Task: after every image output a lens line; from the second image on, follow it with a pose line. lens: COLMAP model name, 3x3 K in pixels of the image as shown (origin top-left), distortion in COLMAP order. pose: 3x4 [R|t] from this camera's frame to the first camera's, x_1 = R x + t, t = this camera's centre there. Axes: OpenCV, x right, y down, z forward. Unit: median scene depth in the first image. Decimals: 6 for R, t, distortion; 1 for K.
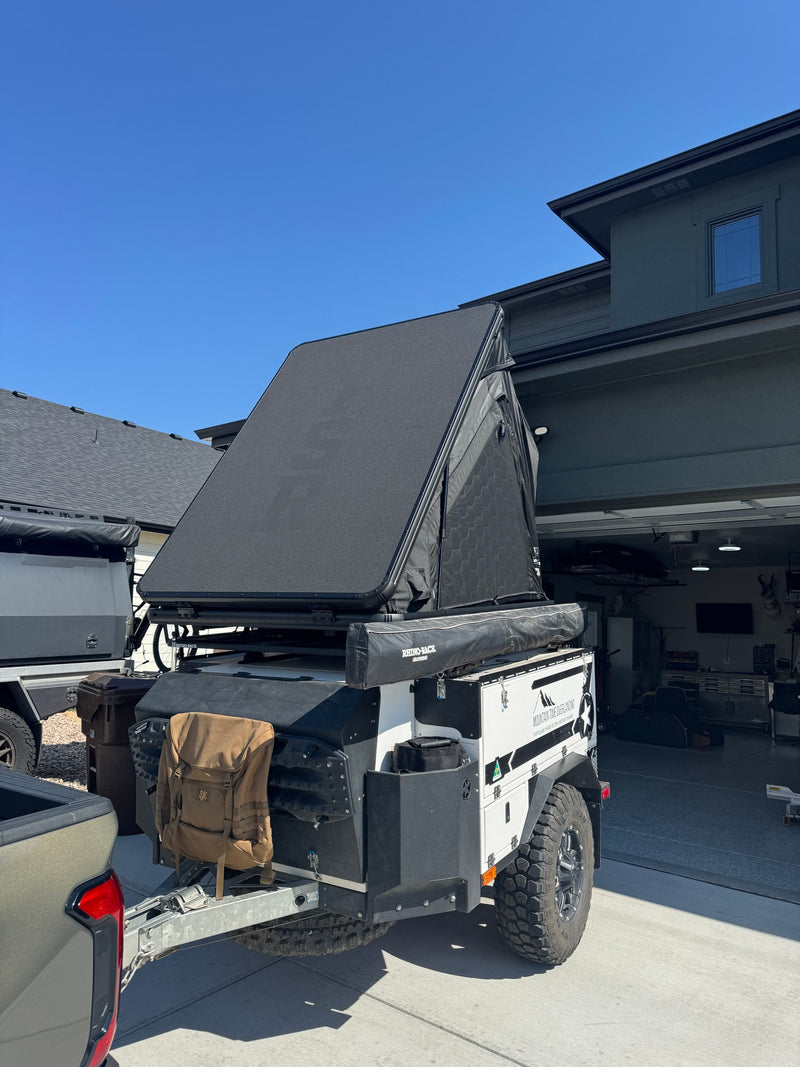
lens RADIAL K [[746.2, 0, 400.0], [0, 746.2, 533.5], [0, 0, 1]] dist [0.022039, -0.055430]
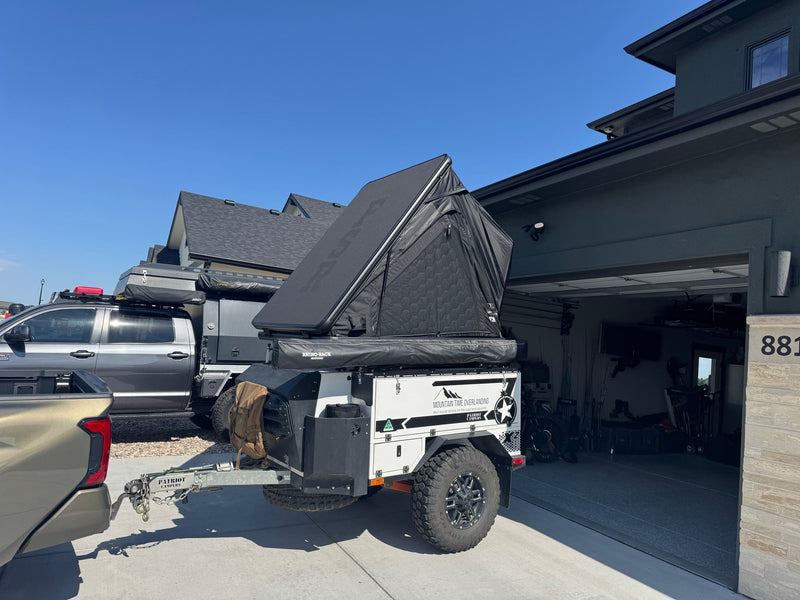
lens RADIAL K [[559.5, 0, 401.8], [0, 559.5, 293.7], [0, 0, 1]] dist [0.022039, -0.055430]
pose [[0.921226, 0.003656, -0.389010, 0.644049], [-0.004318, 0.999990, -0.000827, -0.000254], [0.389004, 0.002442, 0.921233, -0.216255]]
